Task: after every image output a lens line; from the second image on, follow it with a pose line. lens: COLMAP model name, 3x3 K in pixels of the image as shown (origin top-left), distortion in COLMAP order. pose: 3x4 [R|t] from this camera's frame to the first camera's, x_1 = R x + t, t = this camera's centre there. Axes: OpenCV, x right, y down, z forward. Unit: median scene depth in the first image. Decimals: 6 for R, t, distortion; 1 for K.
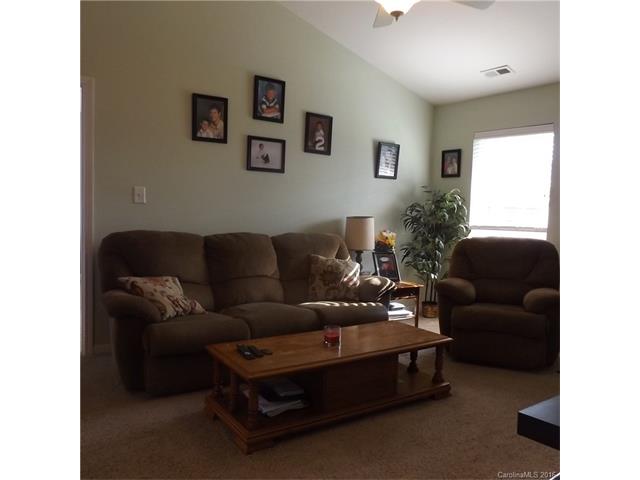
lens RADIAL K [[477.5, 0, 320.6], [0, 477.5, 239.5], [0, 0, 1]] dist [-0.013228, -0.000180]
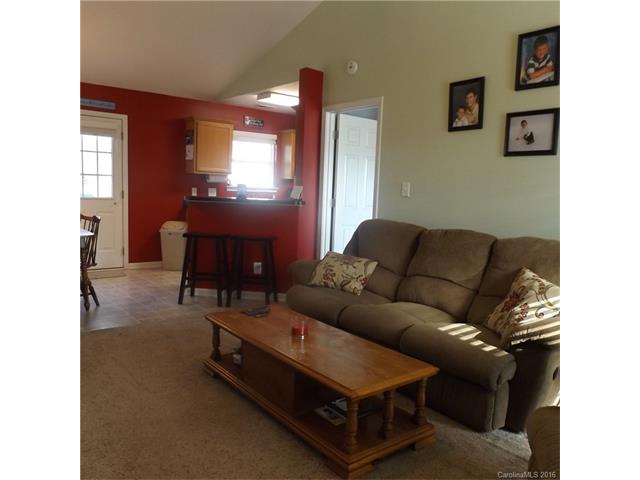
lens RADIAL K [[477.5, 0, 319.4], [0, 477.5, 241.5], [0, 0, 1]] dist [-0.013228, -0.000180]
pose [[0.066626, 0.067830, -0.995470, 0.657047], [-0.106816, 0.992438, 0.060474, -0.016847], [0.992044, 0.102303, 0.073368, 0.654227]]
